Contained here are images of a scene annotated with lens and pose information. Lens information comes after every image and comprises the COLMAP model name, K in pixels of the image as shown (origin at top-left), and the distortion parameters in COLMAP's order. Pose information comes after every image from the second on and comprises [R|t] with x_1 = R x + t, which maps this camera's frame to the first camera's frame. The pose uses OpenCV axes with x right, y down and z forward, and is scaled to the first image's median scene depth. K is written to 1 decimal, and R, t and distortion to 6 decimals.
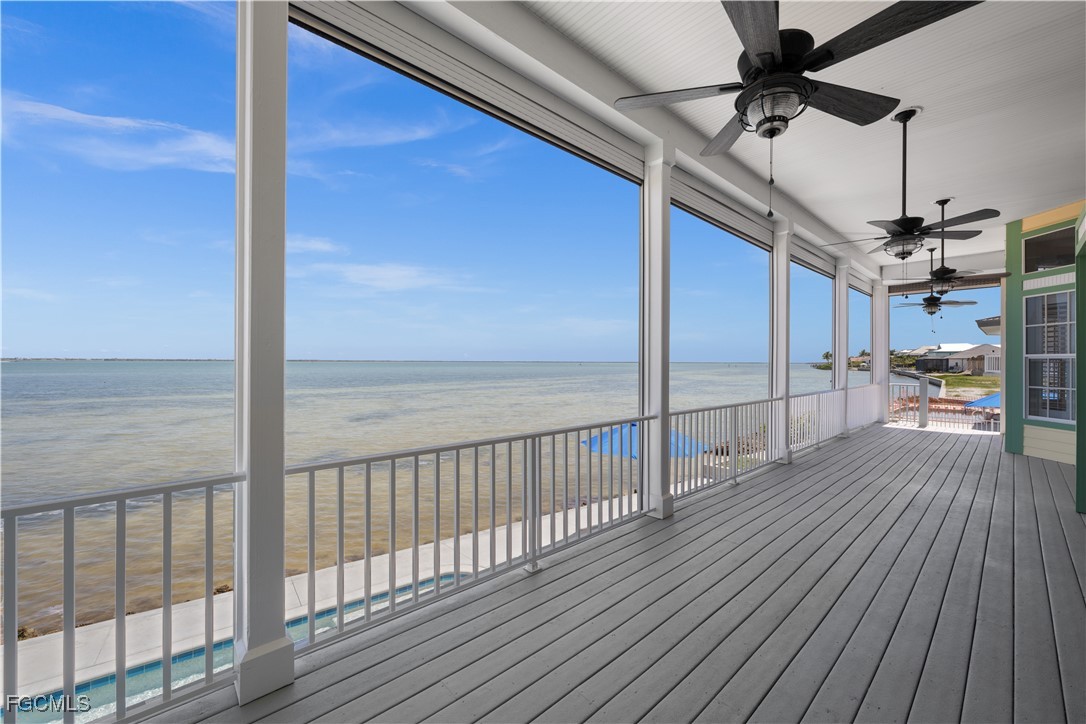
lens RADIAL K [[430.9, 0, 538.7], [0, 430.9, 365.1], [0, 0, 1]] dist [-0.002176, 0.000000]
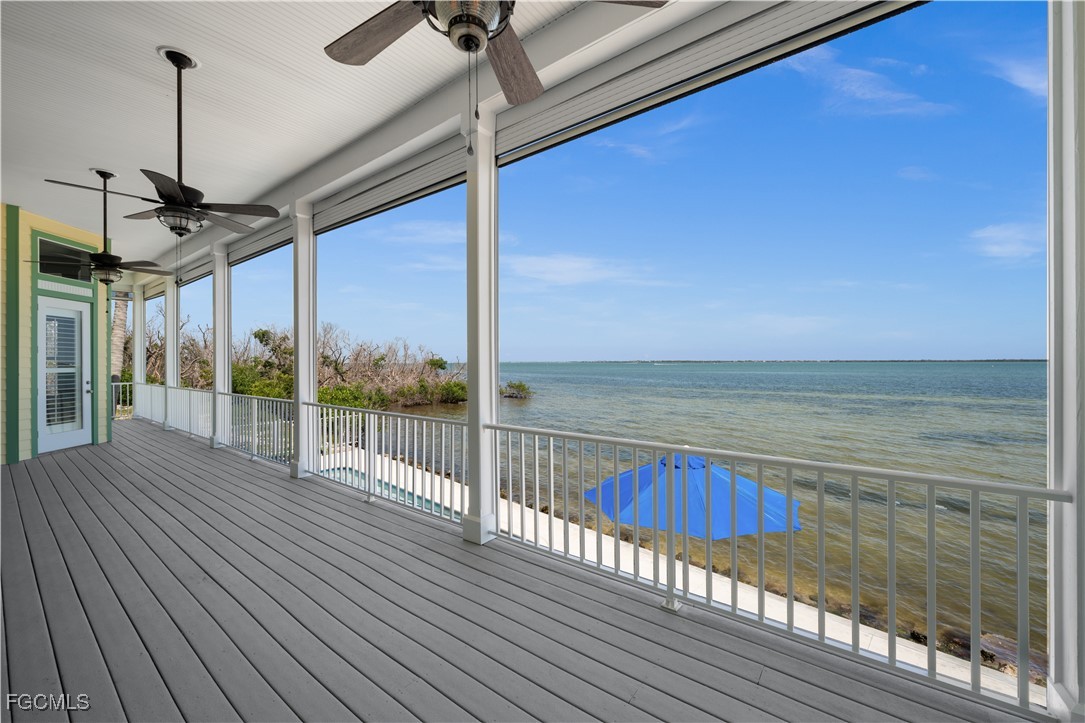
lens RADIAL K [[430.5, 0, 539.9], [0, 430.5, 362.4], [0, 0, 1]] dist [-0.002176, 0.000000]
pose [[0.177241, -0.003688, -0.984160, 1.811848], [-0.004774, 0.999978, -0.004607, -0.004471], [0.984156, 0.005515, 0.177220, 1.560795]]
